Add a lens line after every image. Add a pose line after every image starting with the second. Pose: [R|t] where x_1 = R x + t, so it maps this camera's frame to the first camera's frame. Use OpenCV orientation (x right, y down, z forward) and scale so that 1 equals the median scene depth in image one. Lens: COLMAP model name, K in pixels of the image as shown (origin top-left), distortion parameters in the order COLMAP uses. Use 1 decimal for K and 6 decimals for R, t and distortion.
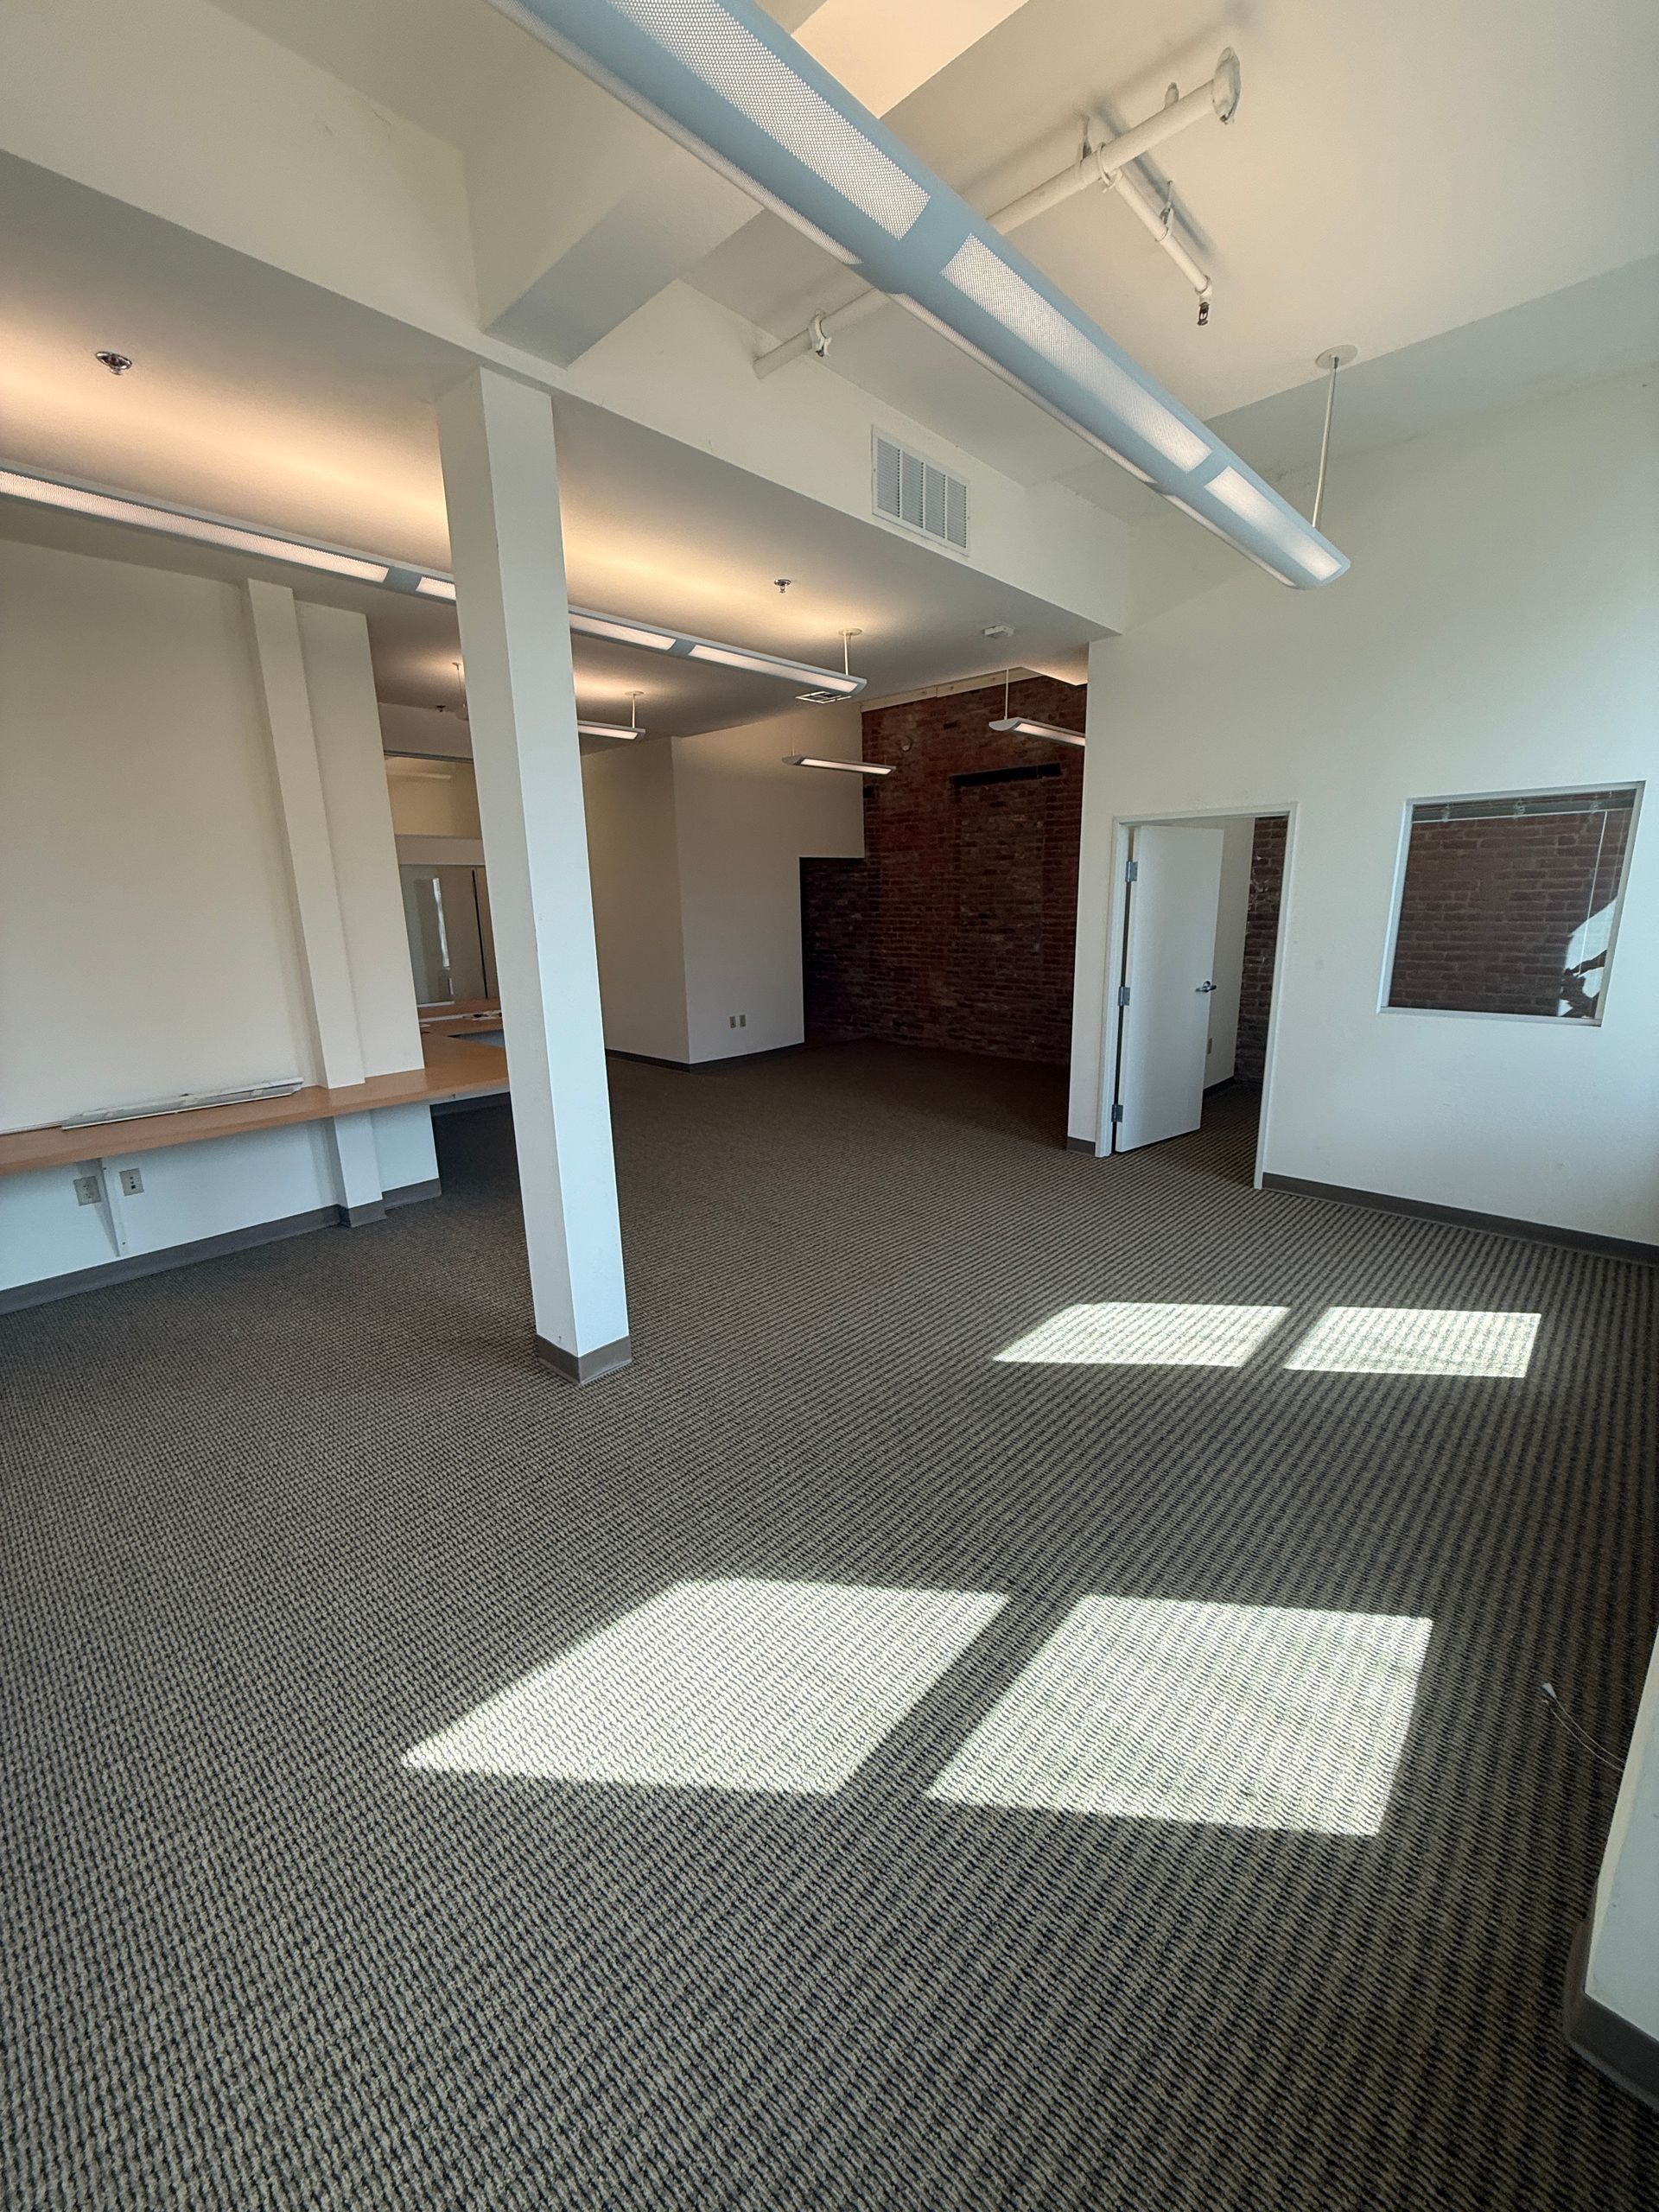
lens RADIAL K [[880.5, 0, 827.2], [0, 880.5, 1106.1], [0, 0, 1]] dist [-0.001381, -0.000321]
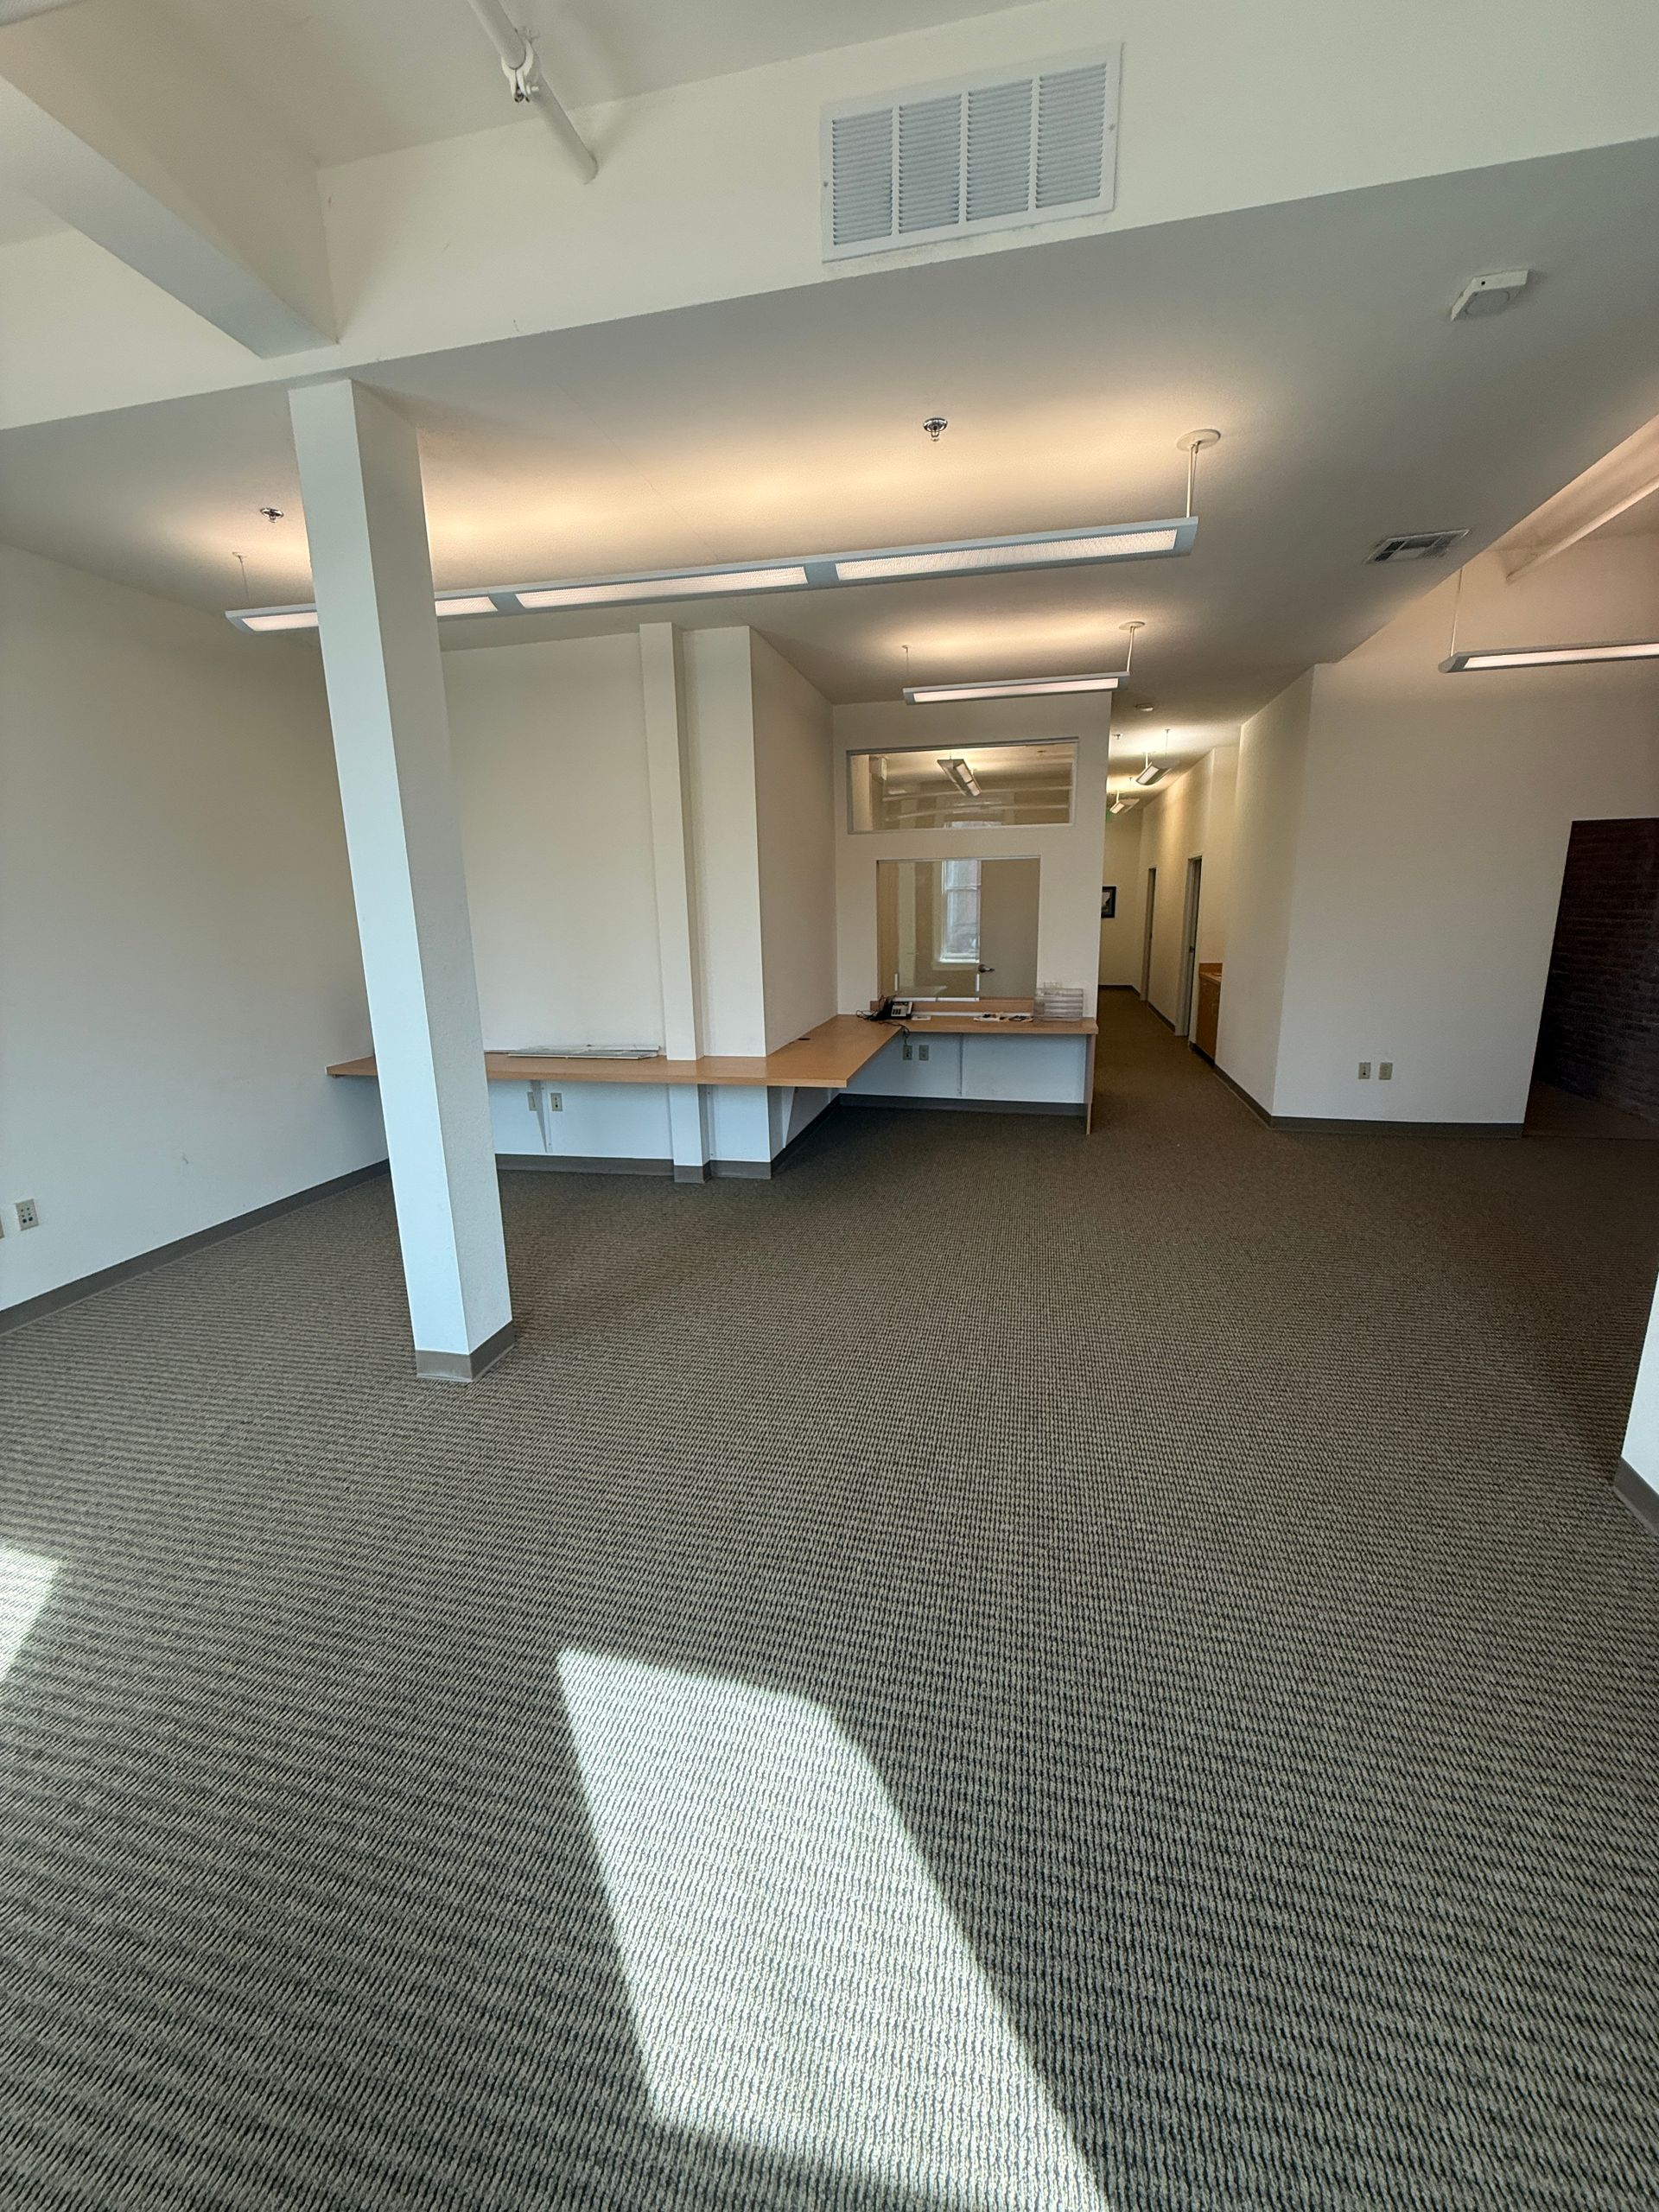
lens RADIAL K [[880.5, 0, 835.3], [0, 880.5, 1103.0], [0, 0, 1]] dist [-0.001381, -0.000321]
pose [[0.509078, 0.200075, -0.837144, 0.577143], [-0.192974, 0.974379, 0.115524, -0.154253], [0.838809, 0.102736, 0.534645, 0.633025]]
